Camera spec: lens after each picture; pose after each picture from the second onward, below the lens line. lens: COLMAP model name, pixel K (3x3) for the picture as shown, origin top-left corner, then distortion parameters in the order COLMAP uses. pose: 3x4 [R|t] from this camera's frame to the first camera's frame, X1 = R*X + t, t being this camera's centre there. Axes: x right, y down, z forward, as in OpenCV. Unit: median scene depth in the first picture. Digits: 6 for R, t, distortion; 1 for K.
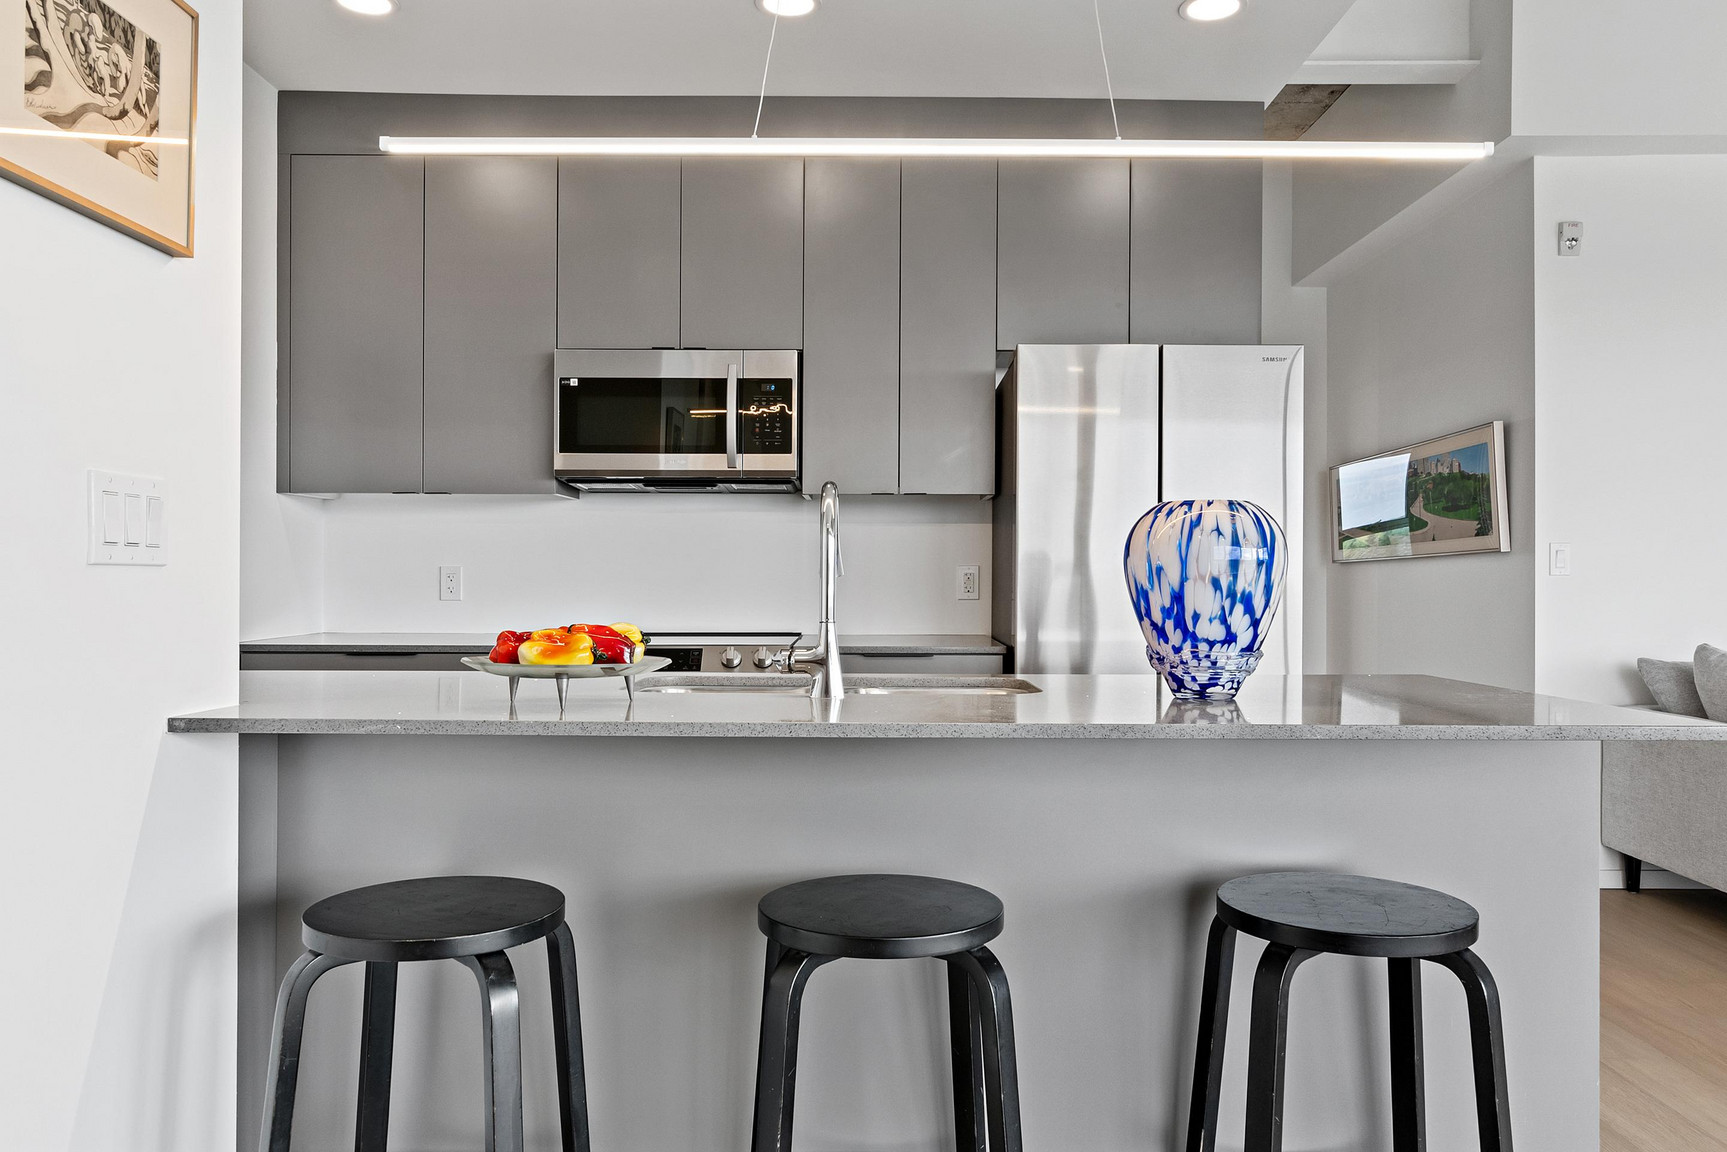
lens RADIAL K [[1230.7, 0, 873.6], [0, 1230.7, 578.8], [0, 0, 1]] dist [0.000286, 0.004675]
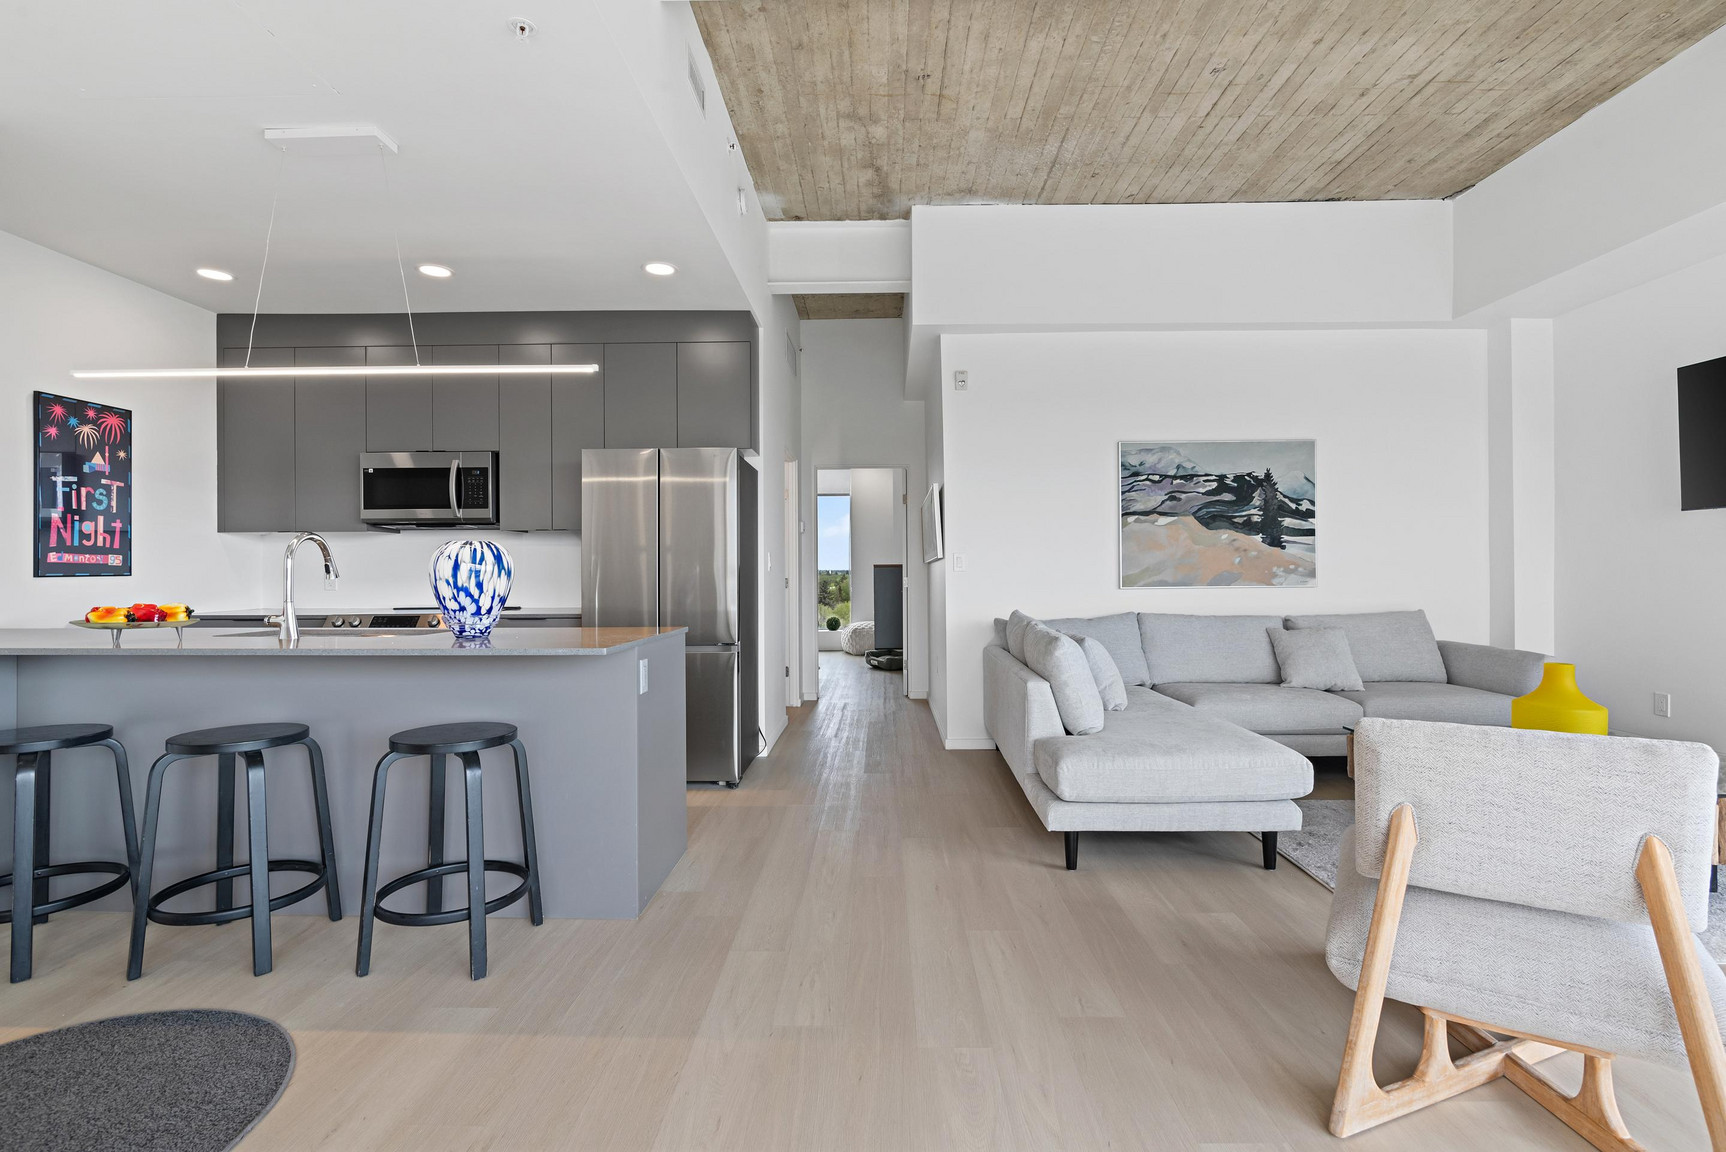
lens RADIAL K [[795.0, 0, 869.7], [0, 795.0, 570.0], [0, 0, 1]] dist [-0.017618, 0.005151]
pose [[0.999852, -0.008536, -0.014956, 0.971513], [0.008521, 0.999963, -0.001090, -0.008758], [0.014965, 0.000963, 0.999888, -0.305944]]
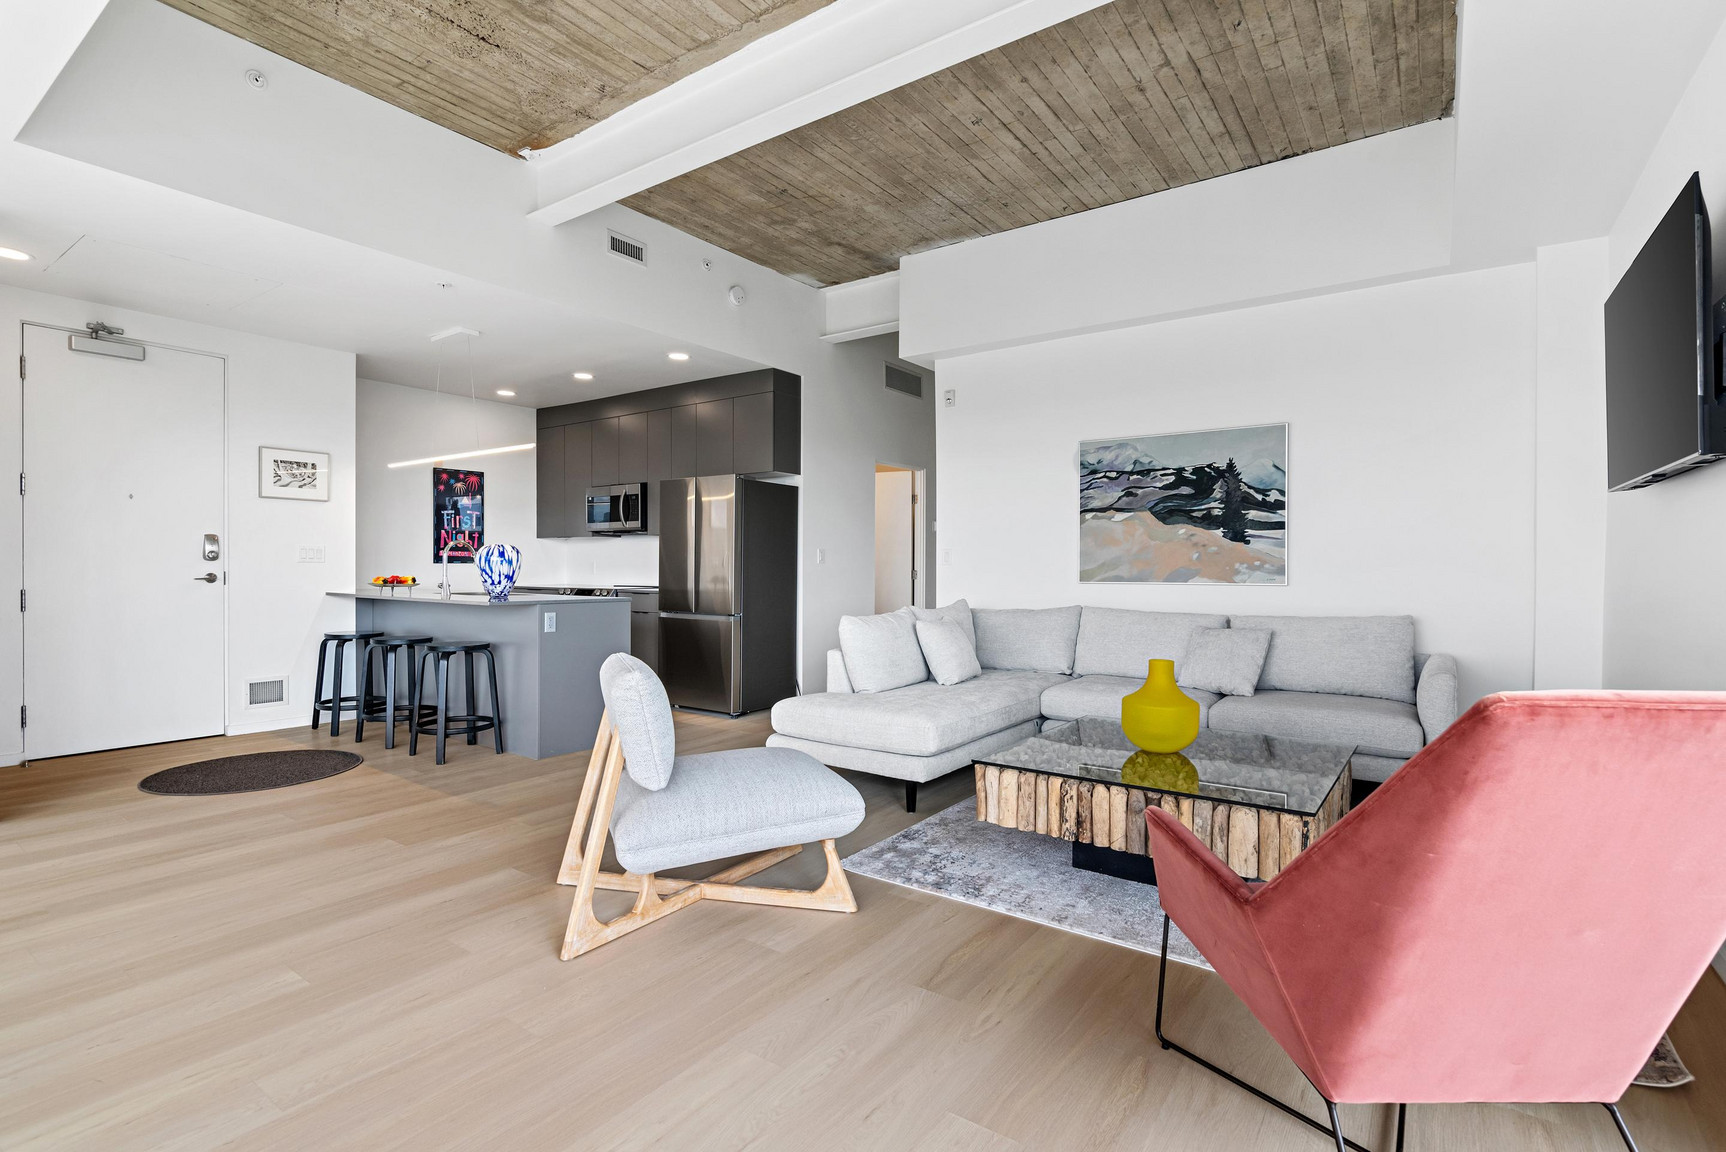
lens RADIAL K [[795.0, 0, 867.1], [0, 795.0, 572.6], [0, 0, 1]] dist [-0.017618, 0.005151]
pose [[0.819965, 0.005802, -0.572384, 2.614571], [-0.001872, 0.999970, 0.007454, 0.002204], [0.572411, -0.005040, 0.819952, -0.331477]]
